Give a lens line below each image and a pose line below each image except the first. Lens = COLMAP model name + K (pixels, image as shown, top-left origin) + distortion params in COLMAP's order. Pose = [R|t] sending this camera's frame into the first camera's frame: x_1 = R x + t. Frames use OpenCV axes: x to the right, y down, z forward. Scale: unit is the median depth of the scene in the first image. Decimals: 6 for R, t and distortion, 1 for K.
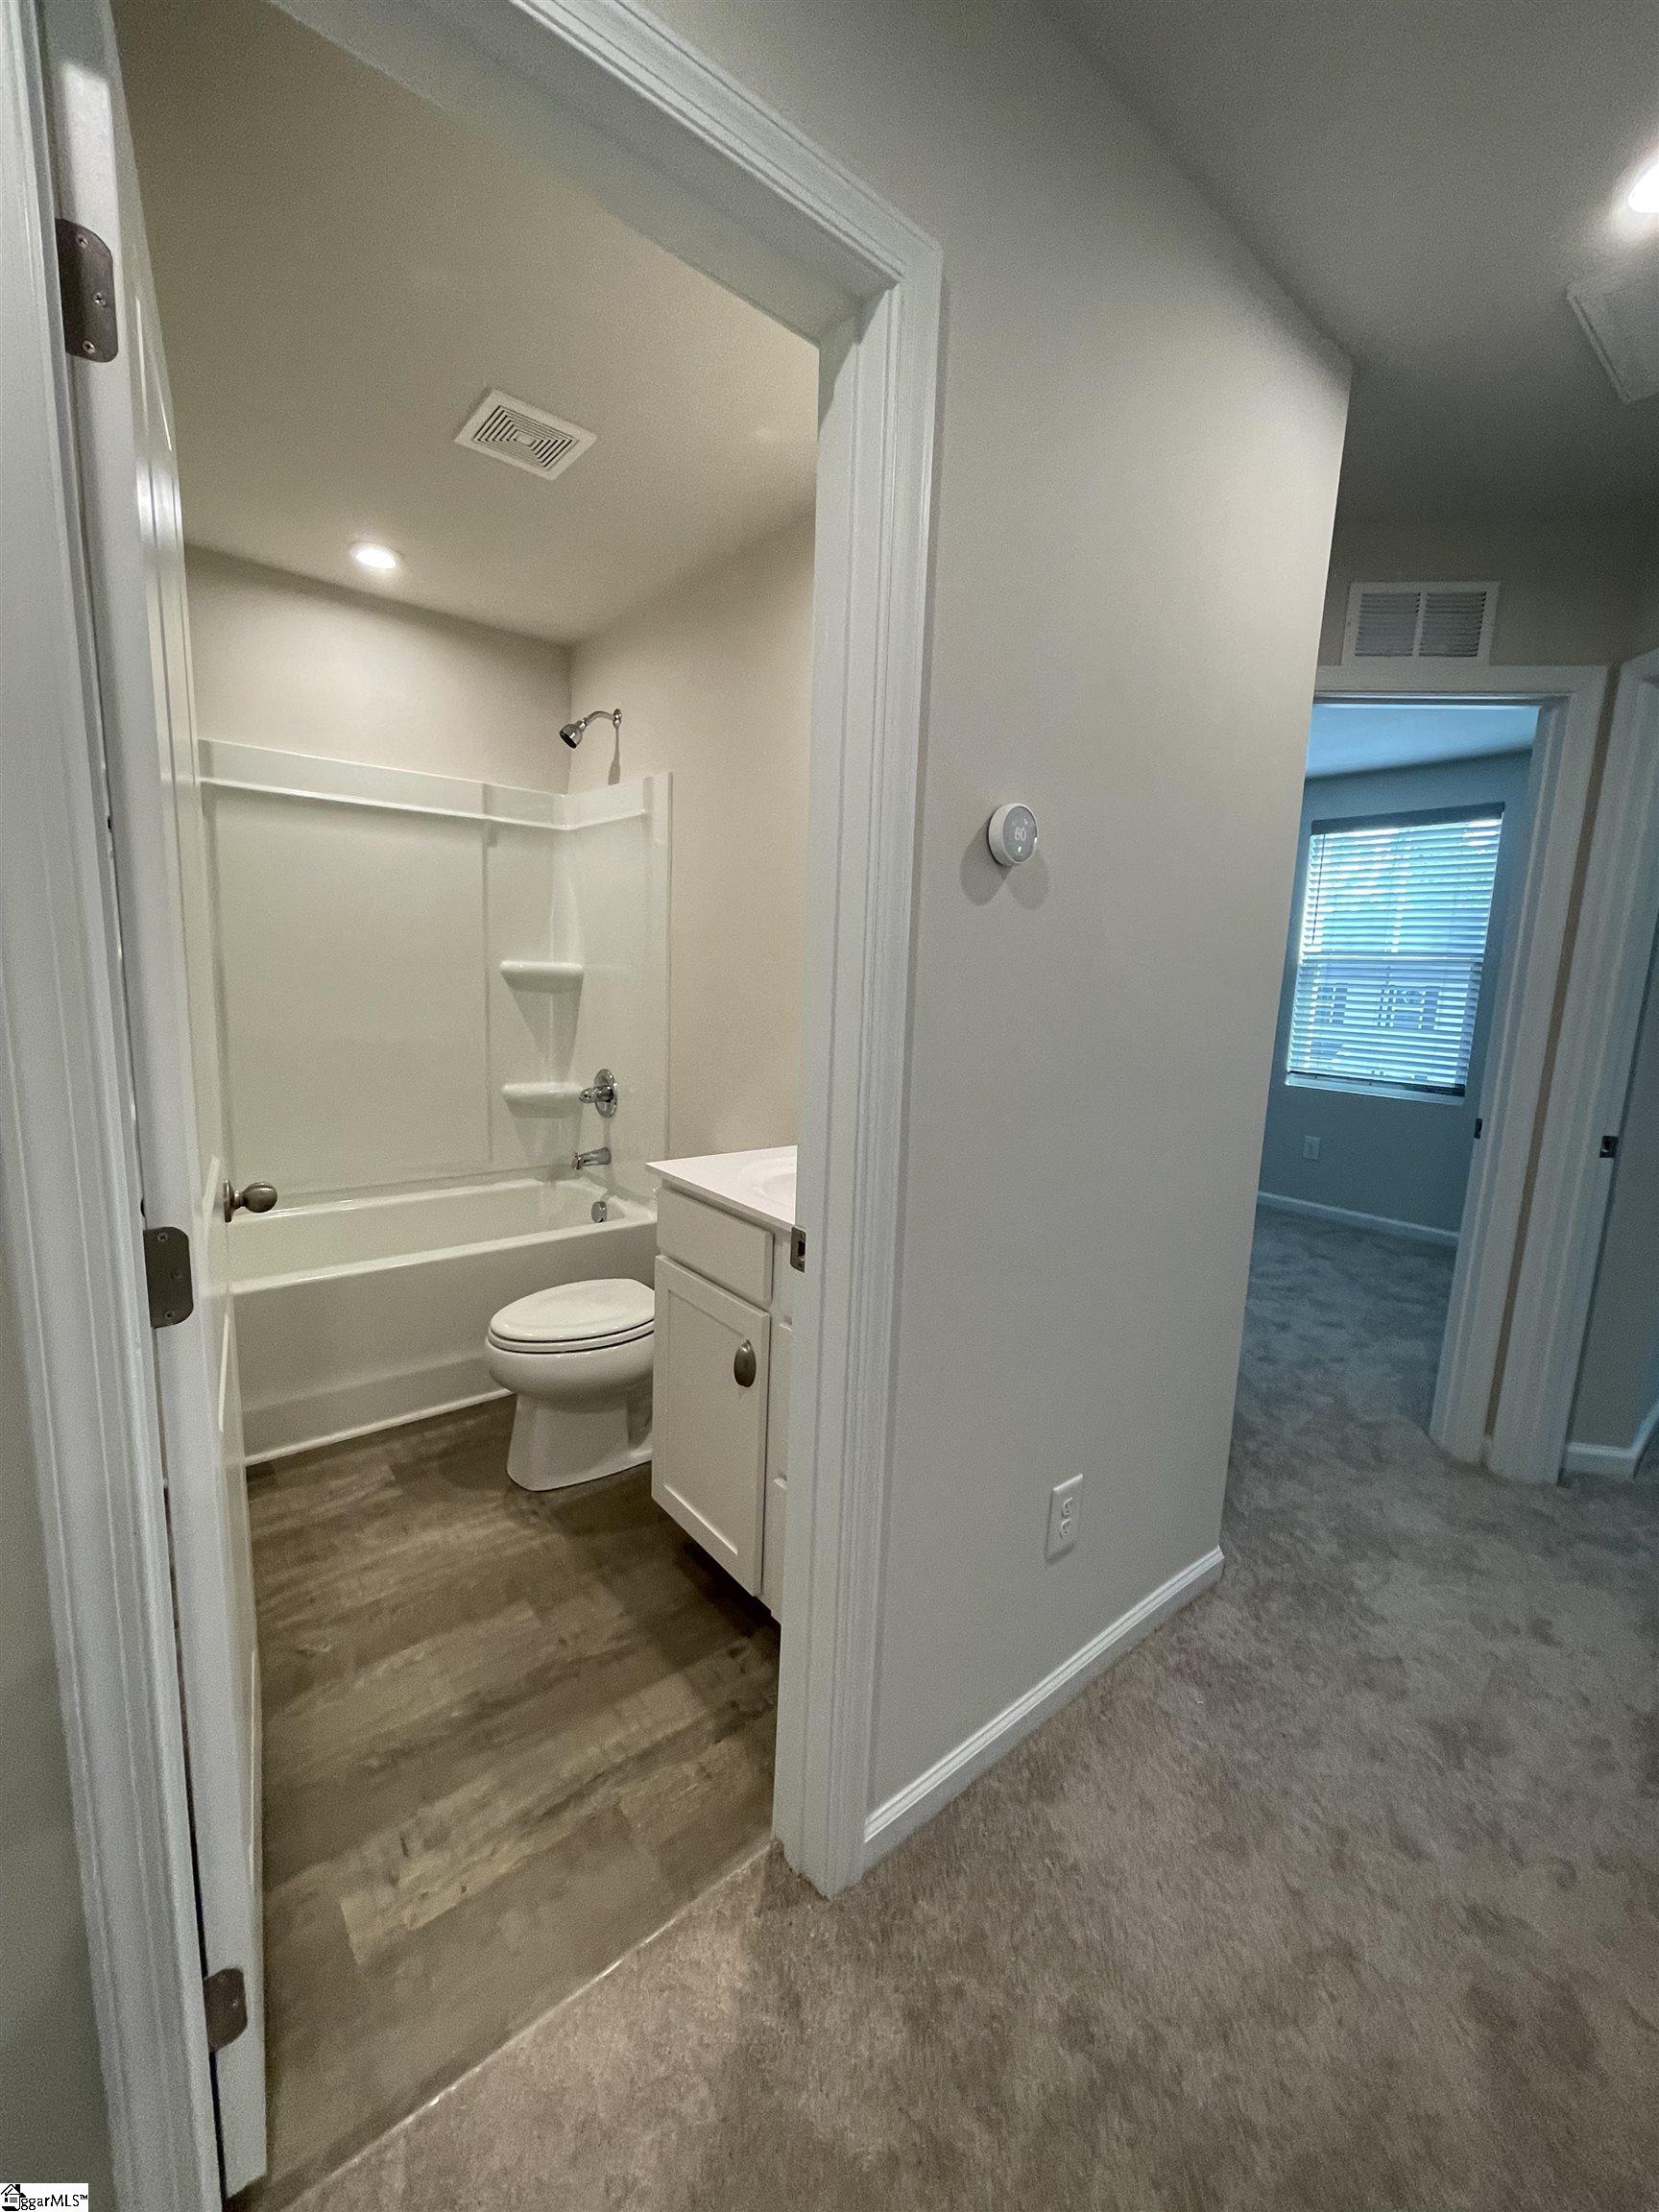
lens RADIAL K [[890.1, 0, 831.3], [0, 890.1, 1100.7], [0, 0, 1]] dist [-0.001885, 0.000871]
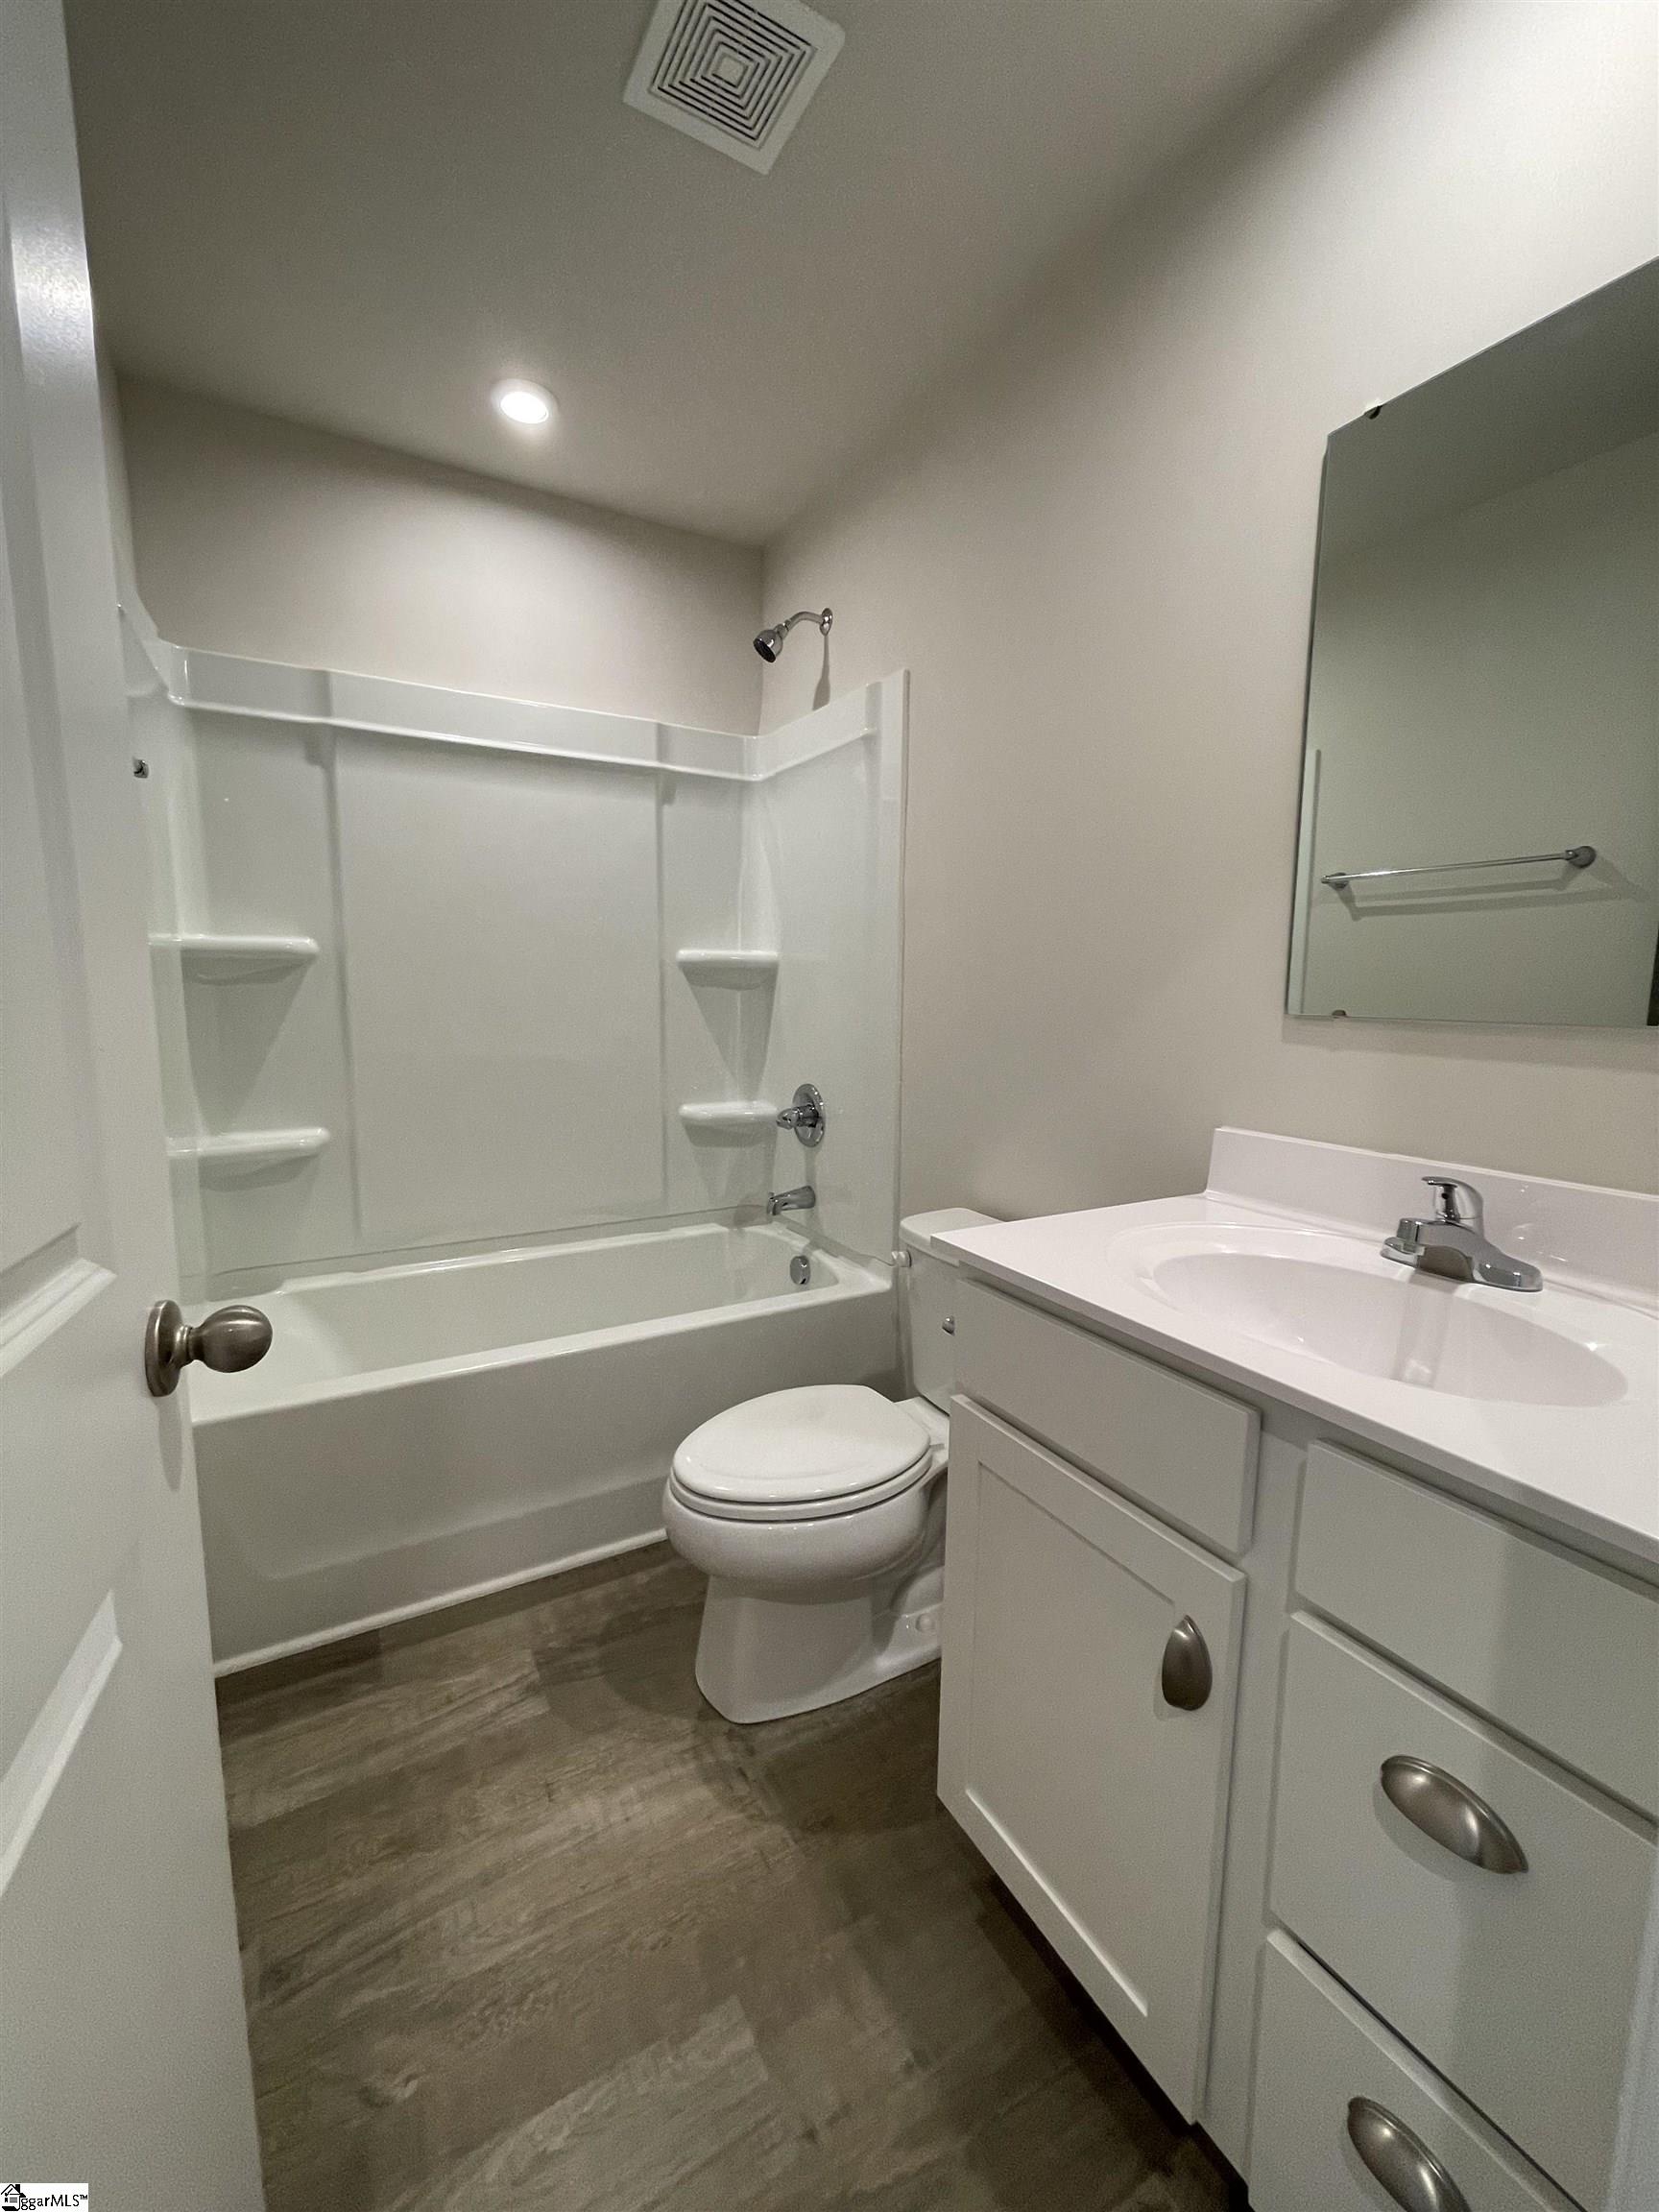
lens RADIAL K [[890.1, 0, 840.9], [0, 890.1, 1096.9], [0, 0, 1]] dist [-0.001885, 0.000871]
pose [[0.987326, -0.010046, -0.158387, -0.147412], [0.005575, 0.999574, -0.028647, -0.003004], [0.158607, 0.027401, 0.986961, 0.347206]]
